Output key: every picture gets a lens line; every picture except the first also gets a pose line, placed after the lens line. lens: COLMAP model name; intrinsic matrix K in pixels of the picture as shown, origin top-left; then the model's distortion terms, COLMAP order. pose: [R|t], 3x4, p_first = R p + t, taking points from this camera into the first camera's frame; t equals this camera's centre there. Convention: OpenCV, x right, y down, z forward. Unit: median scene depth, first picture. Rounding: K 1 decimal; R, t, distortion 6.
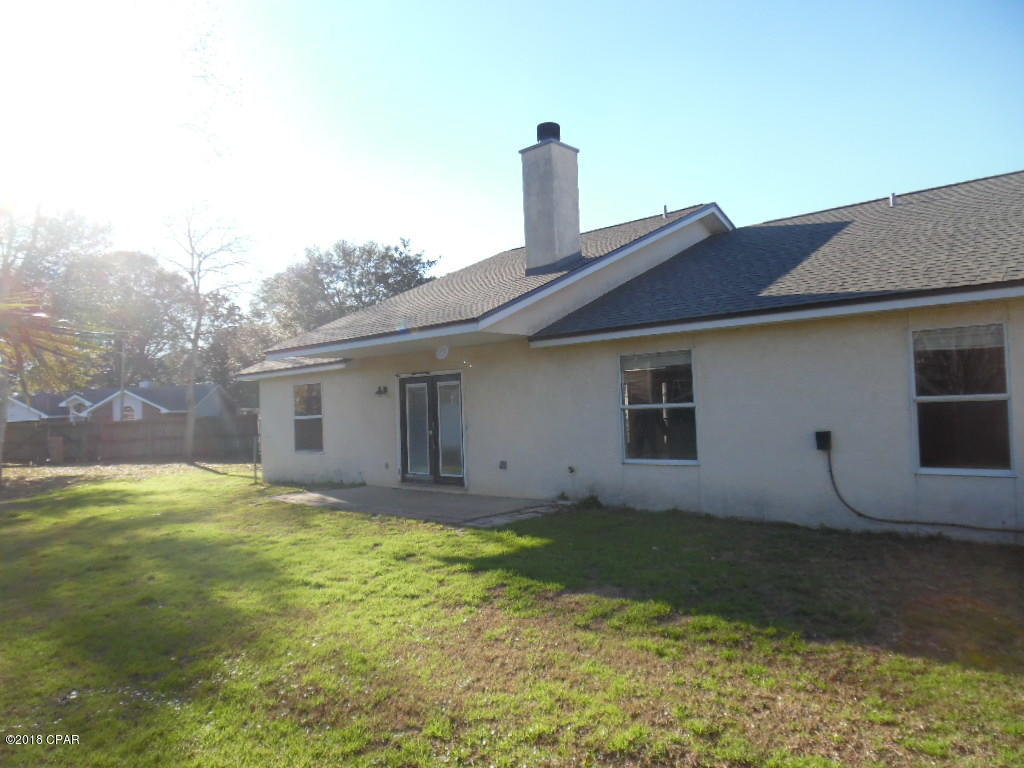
lens RADIAL K [[702.5, 0, 512.3], [0, 702.5, 386.3], [0, 0, 1]] dist [-0.025556, 0.006603]
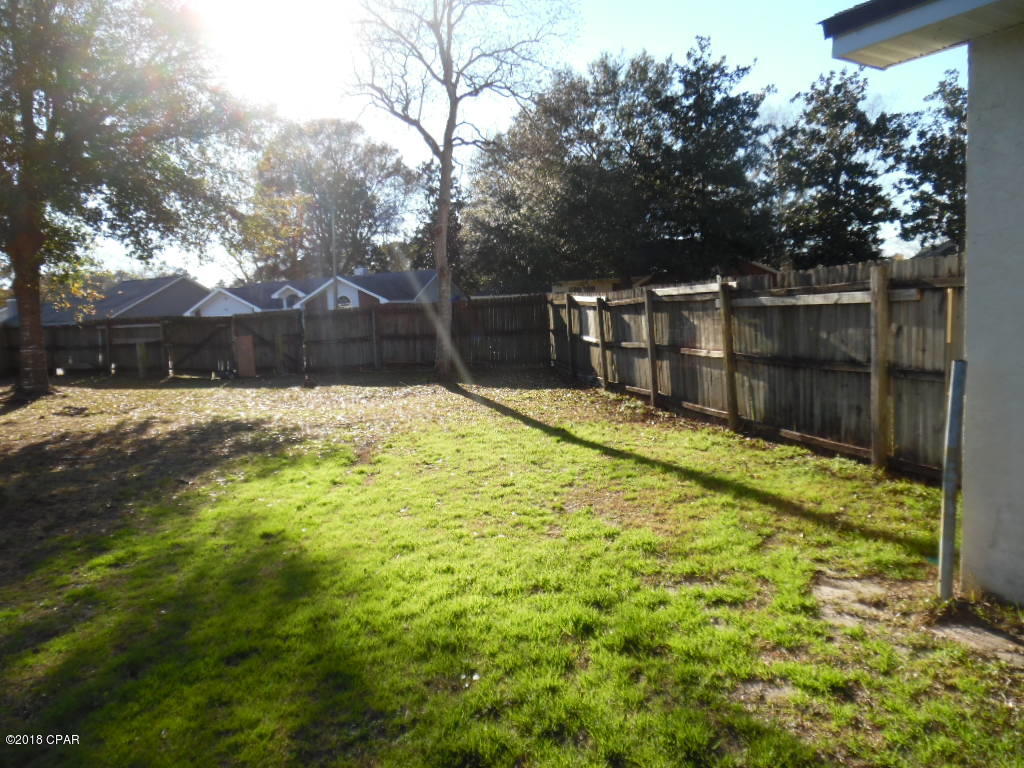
lens RADIAL K [[702.5, 0, 511.3], [0, 702.5, 383.1], [0, 0, 1]] dist [-0.025556, 0.006603]
pose [[0.963149, 0.016882, -0.268438, -0.138179], [0.022920, 0.989247, 0.144450, 0.015944], [0.267990, -0.145279, 0.952405, 0.254997]]
